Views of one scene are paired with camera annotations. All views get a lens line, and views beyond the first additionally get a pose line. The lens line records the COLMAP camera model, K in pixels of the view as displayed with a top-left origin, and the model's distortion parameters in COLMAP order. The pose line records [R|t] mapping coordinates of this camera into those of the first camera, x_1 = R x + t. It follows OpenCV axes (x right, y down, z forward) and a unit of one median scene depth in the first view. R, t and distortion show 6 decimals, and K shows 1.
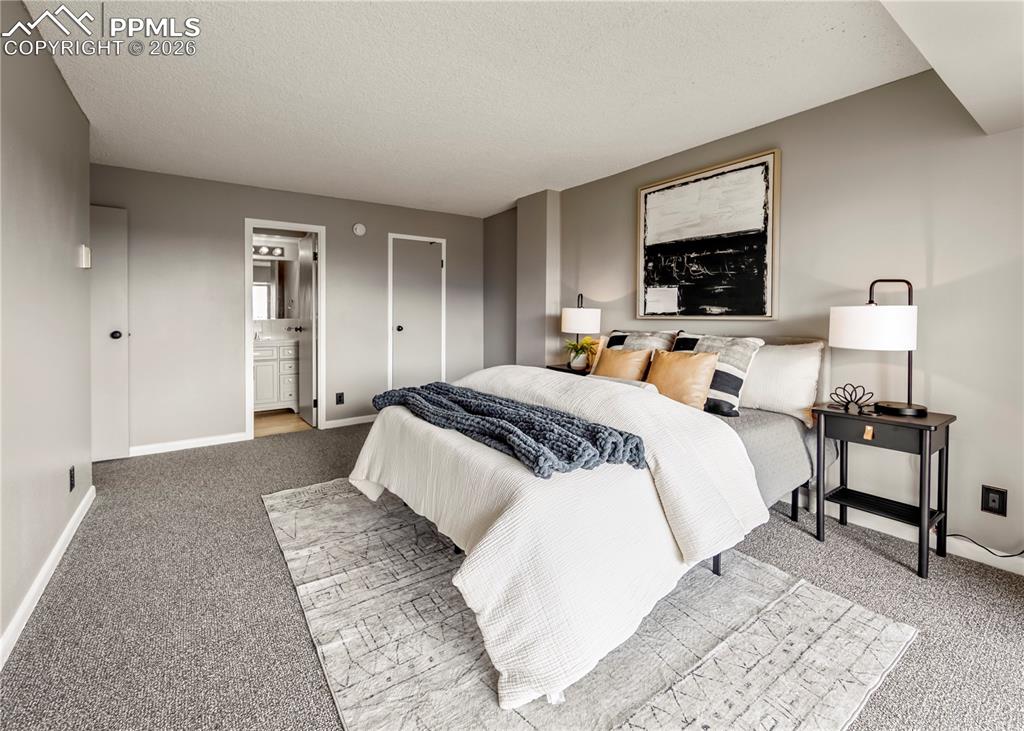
lens RADIAL K [[444.7, 0, 510.4], [0, 444.7, 322.1], [0, 0, 1]] dist [-0.000671, -0.000001]
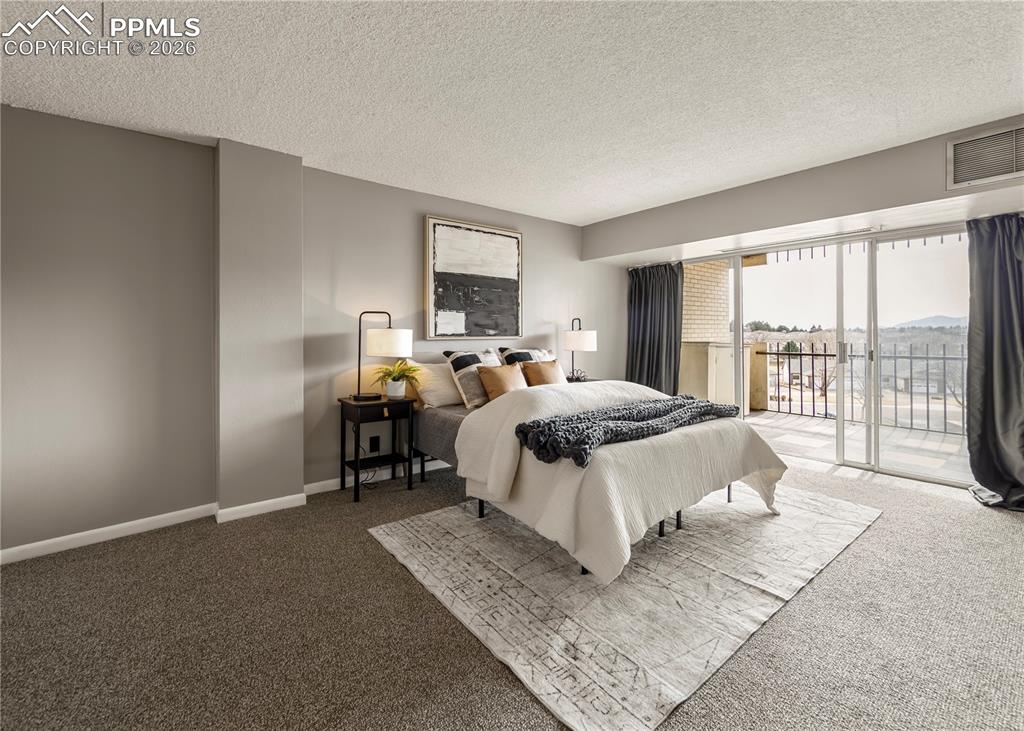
lens RADIAL K [[432.3, 0, 508.9], [0, 432.3, 341.2], [0, 0, 1]] dist [-0.000644, 0.000050]
pose [[-0.031137, -0.014283, 0.999413, -0.776669], [0.021907, 0.999648, 0.014969, -0.015999], [-0.999275, 0.022360, -0.030813, 0.890702]]
